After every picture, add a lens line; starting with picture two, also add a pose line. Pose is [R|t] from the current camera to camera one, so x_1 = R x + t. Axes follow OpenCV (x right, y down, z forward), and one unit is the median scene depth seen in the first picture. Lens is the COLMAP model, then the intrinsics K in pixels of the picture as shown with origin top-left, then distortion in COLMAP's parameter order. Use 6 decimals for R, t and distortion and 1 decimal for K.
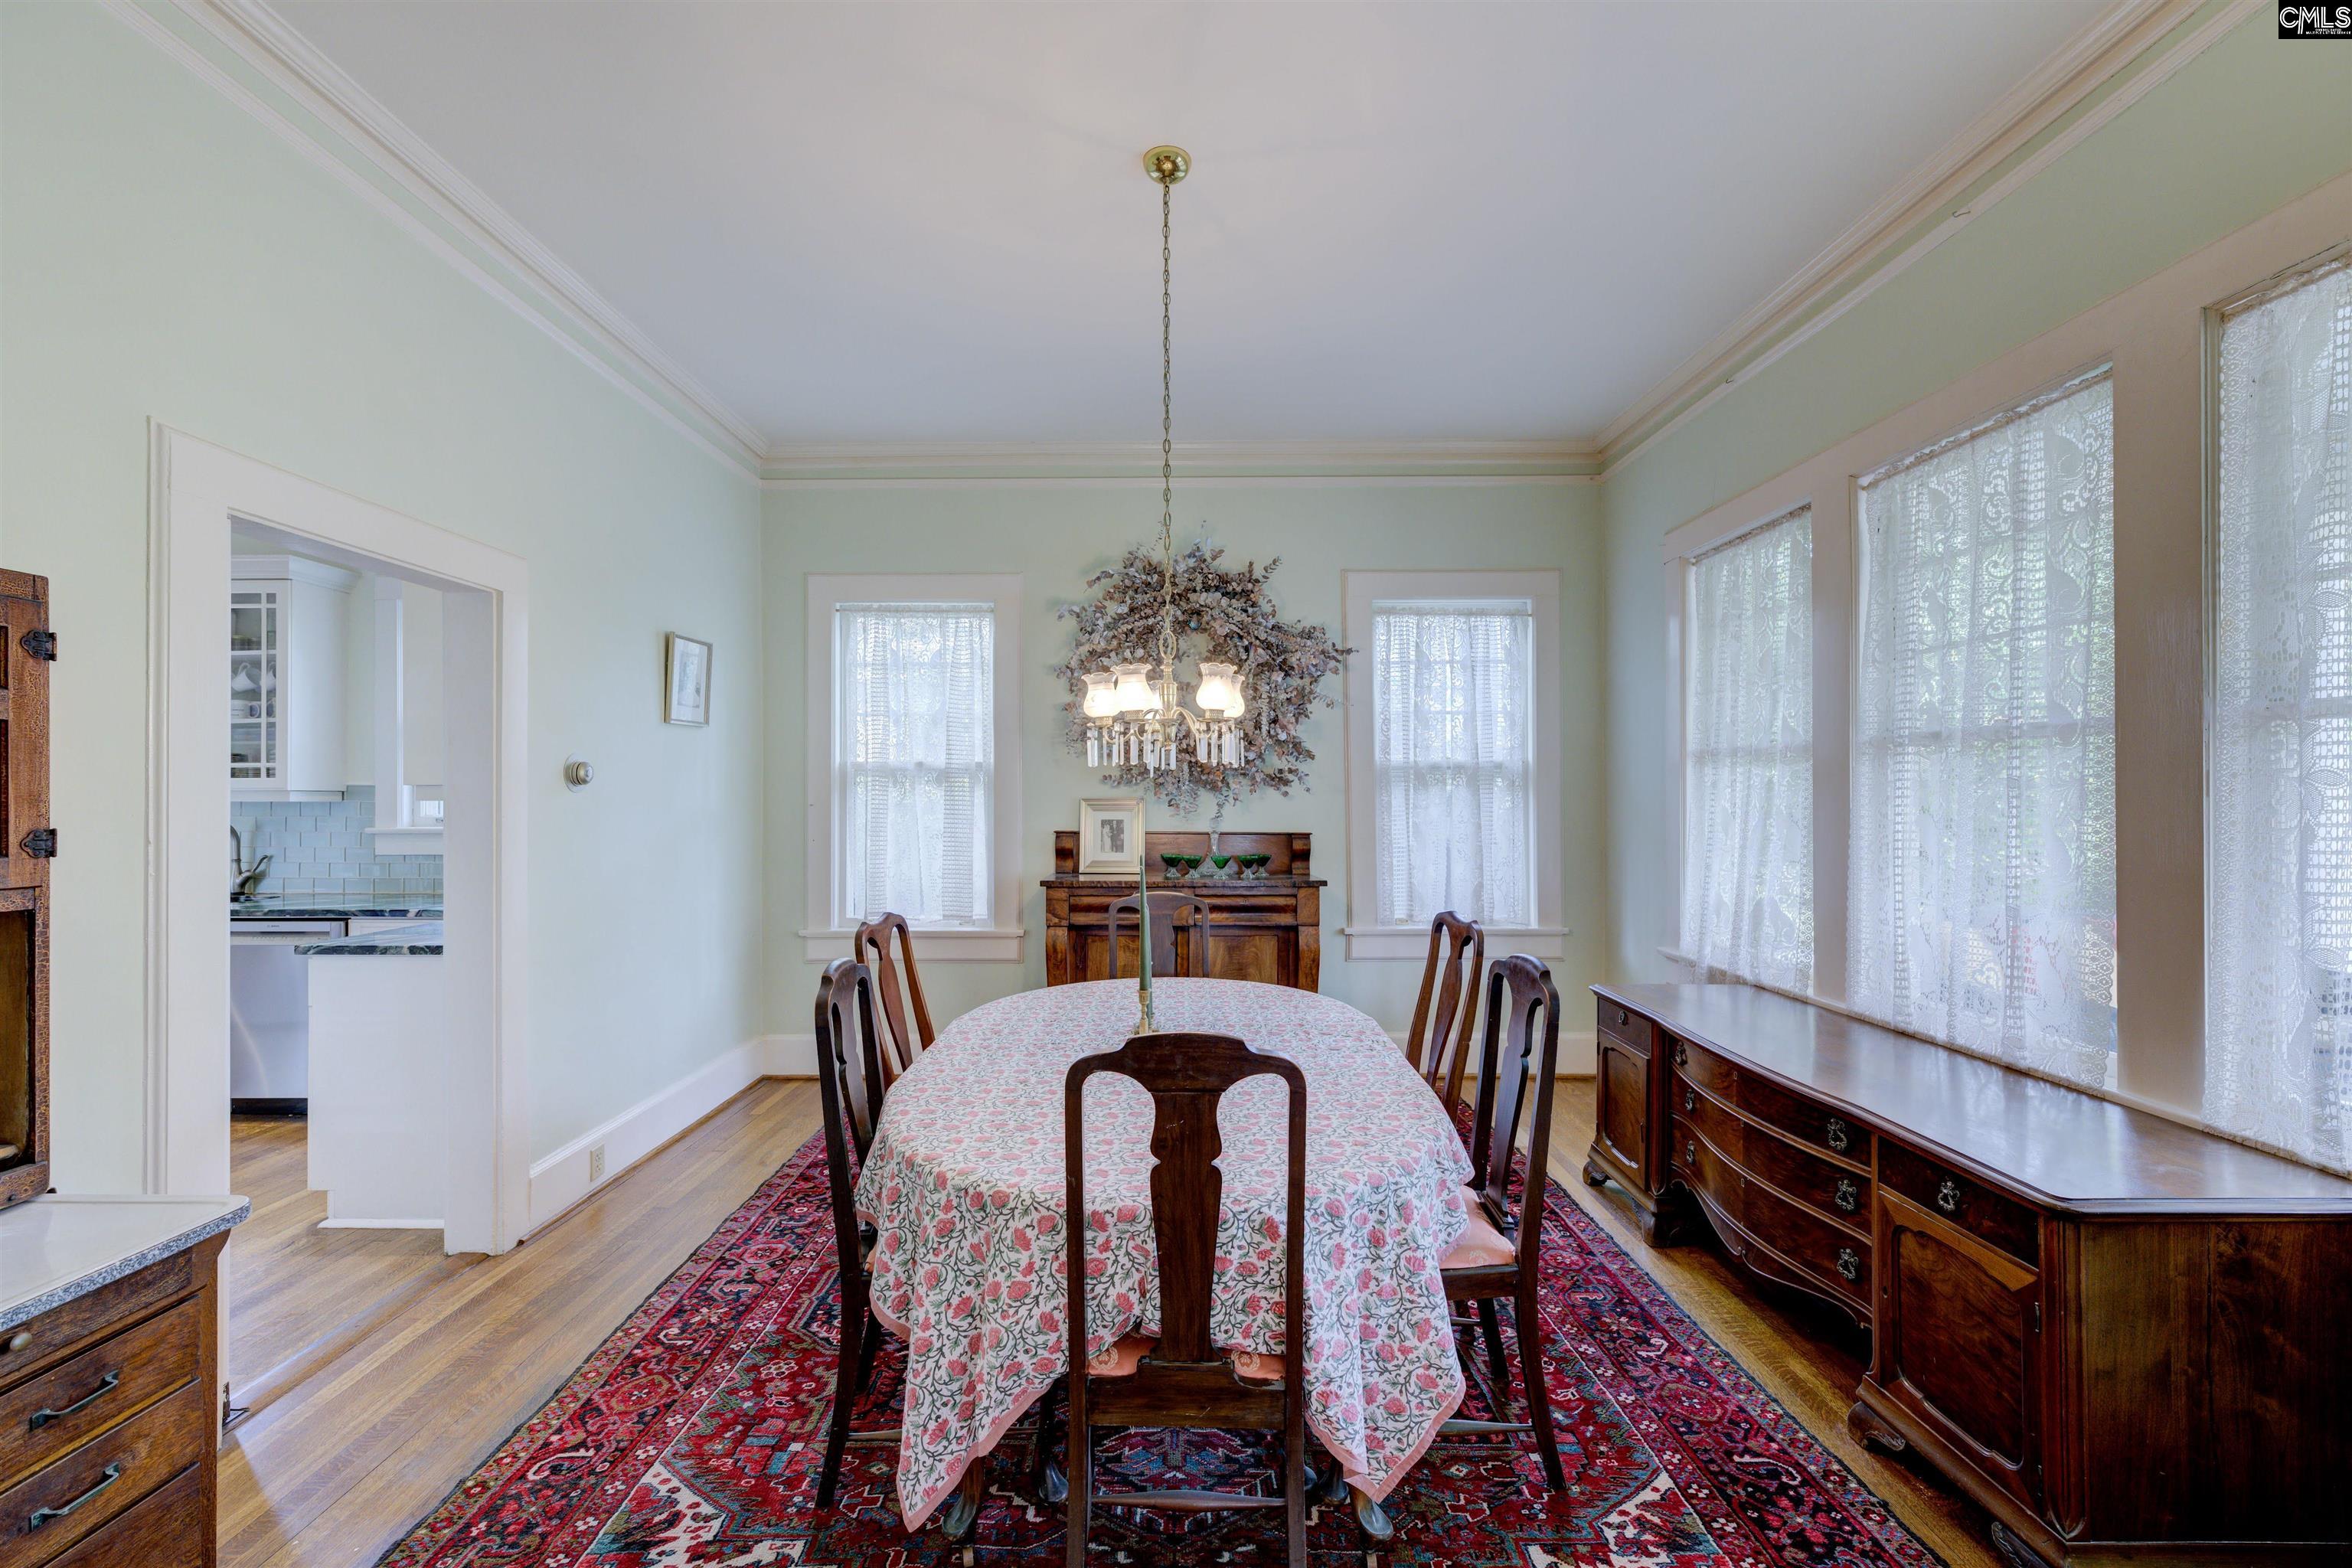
lens RADIAL K [[934.5, 0, 1167.1], [0, 934.5, 795.2], [0, 0, 1]] dist [-0.007578, 0.000572]
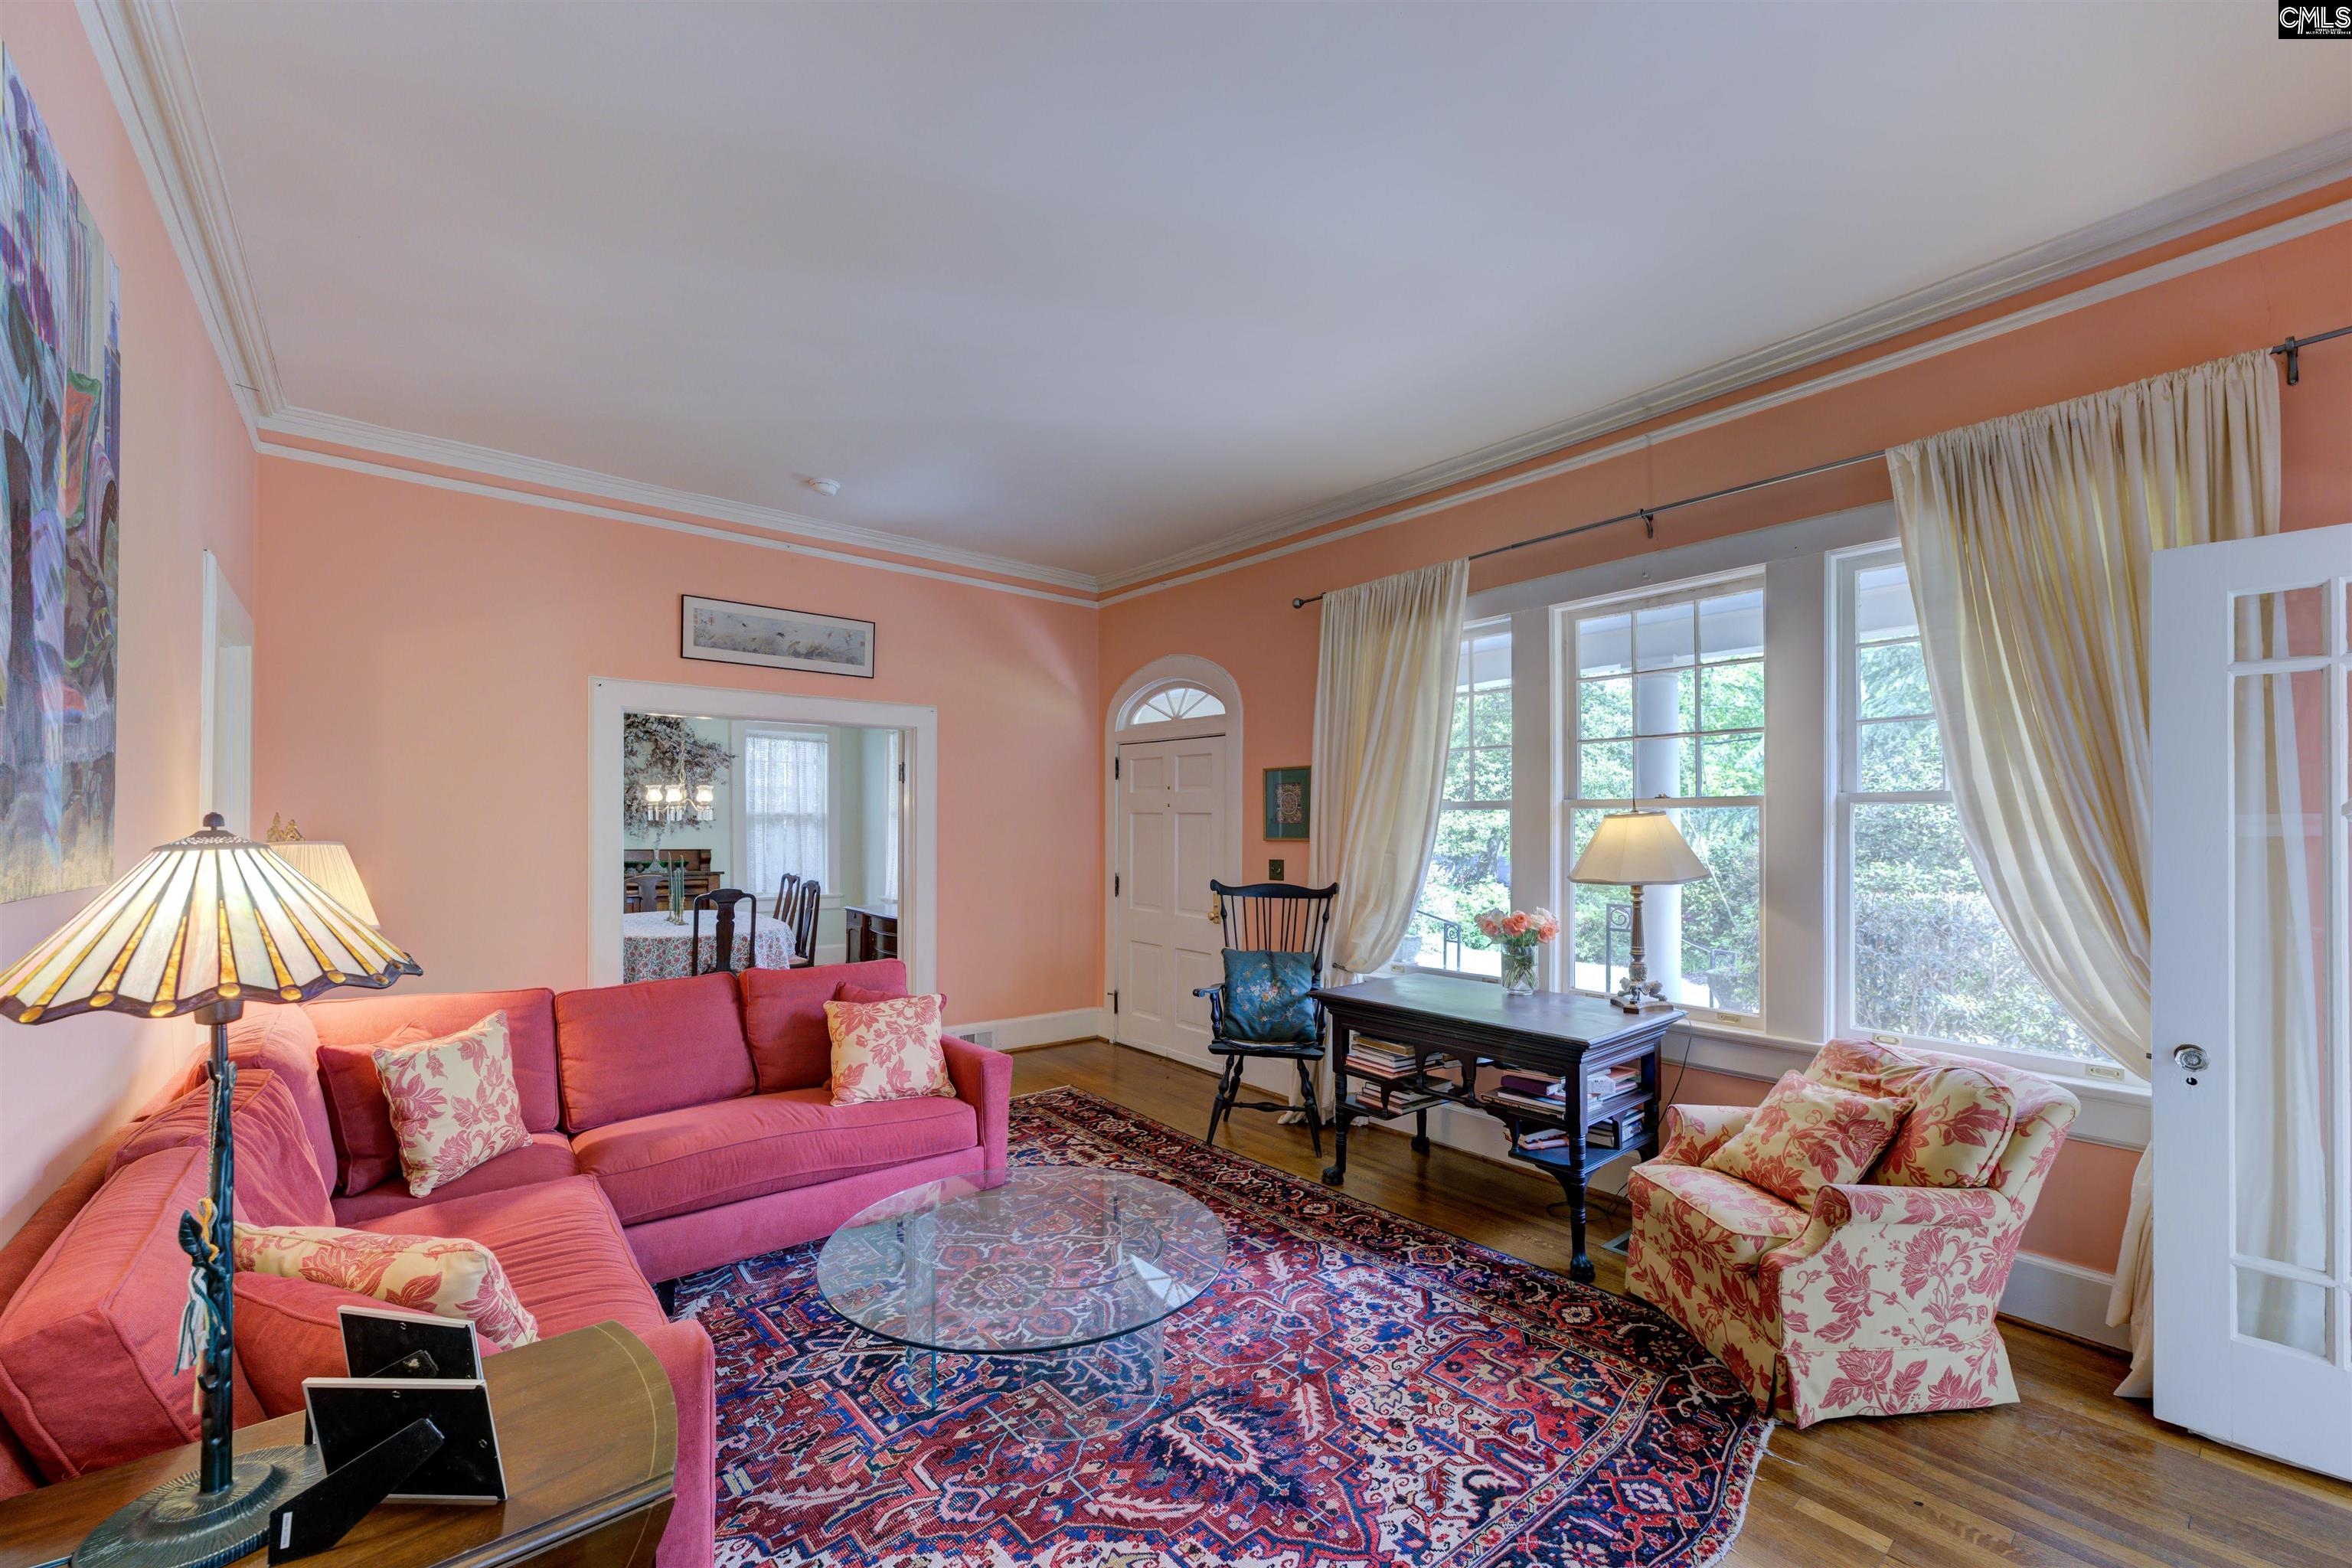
lens RADIAL K [[934.5, 0, 1193.6], [0, 934.5, 824.5], [0, 0, 1]] dist [-0.007578, 0.000572]
pose [[0.751989, 0.009699, 0.659104, -0.369342], [-0.010183, 0.999943, -0.003097, -0.014242], [-0.659097, -0.004383, 0.752046, -1.115934]]
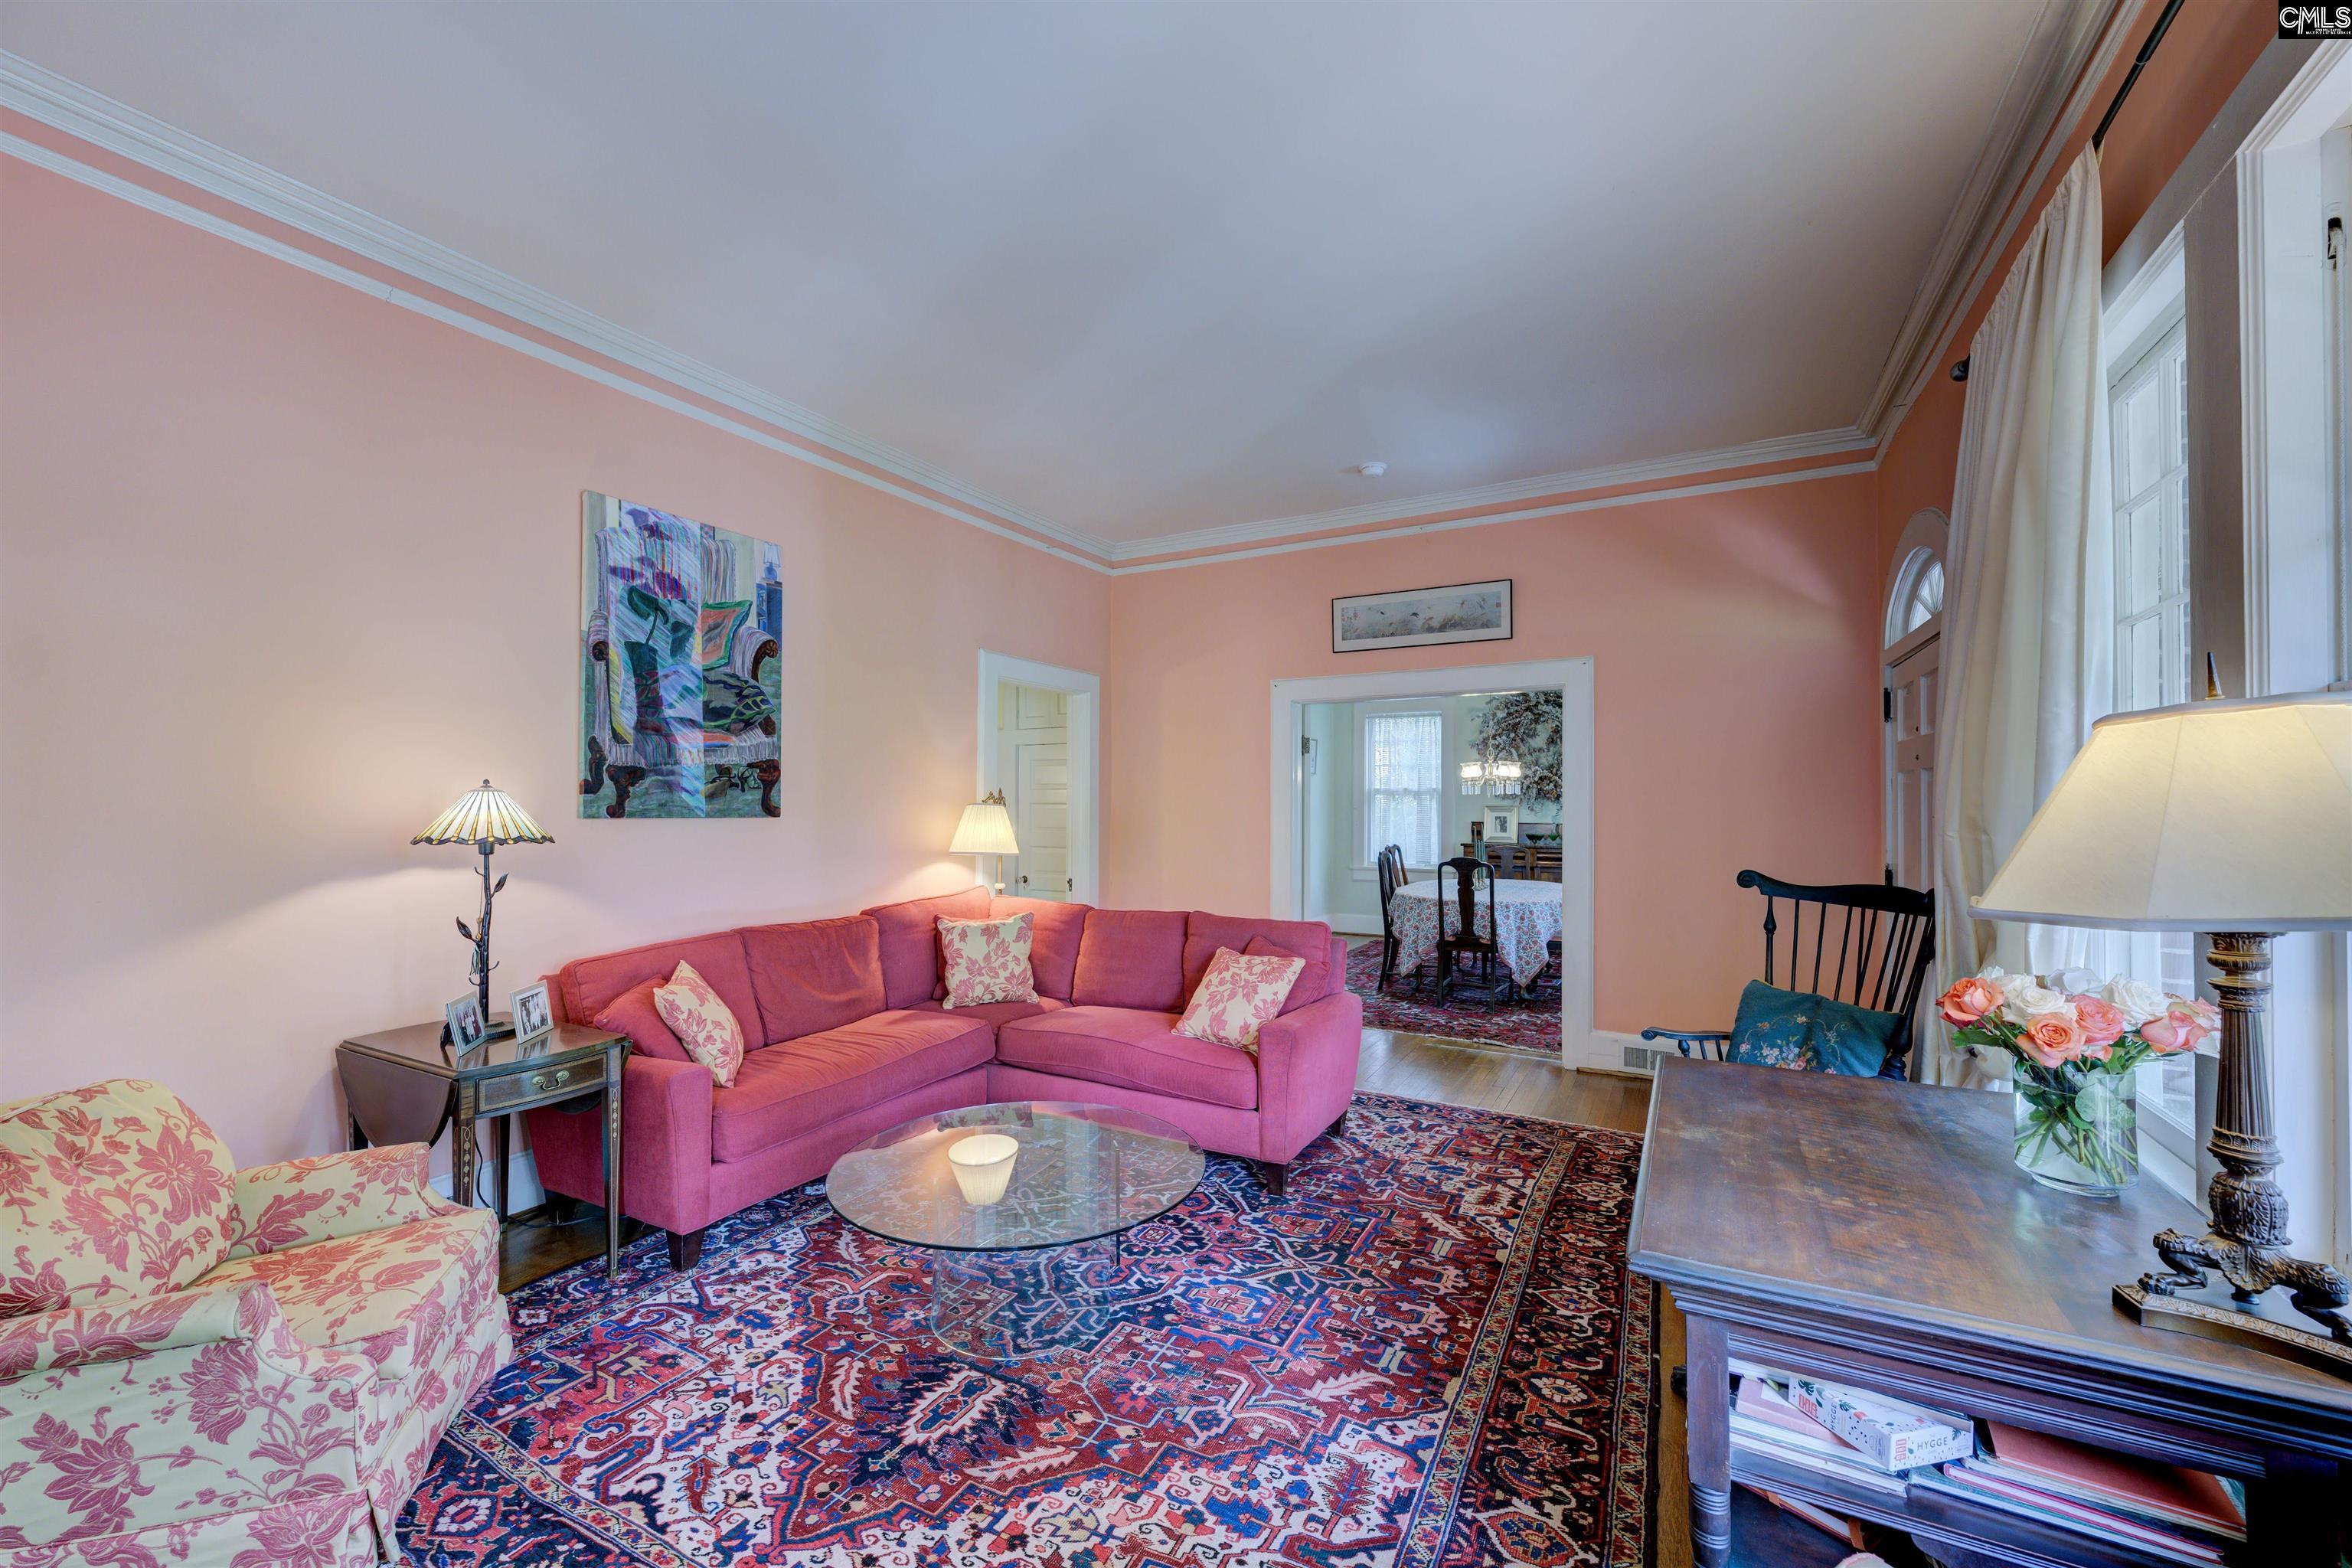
lens RADIAL K [[934.5, 0, 1183.8], [0, 934.5, 797.8], [0, 0, 1]] dist [-0.007578, 0.000572]
pose [[0.881806, 0.003237, -0.471601, 0.295535], [-0.005268, 0.999982, -0.002986, -0.003804], [0.471583, 0.005118, 0.881807, -1.122678]]
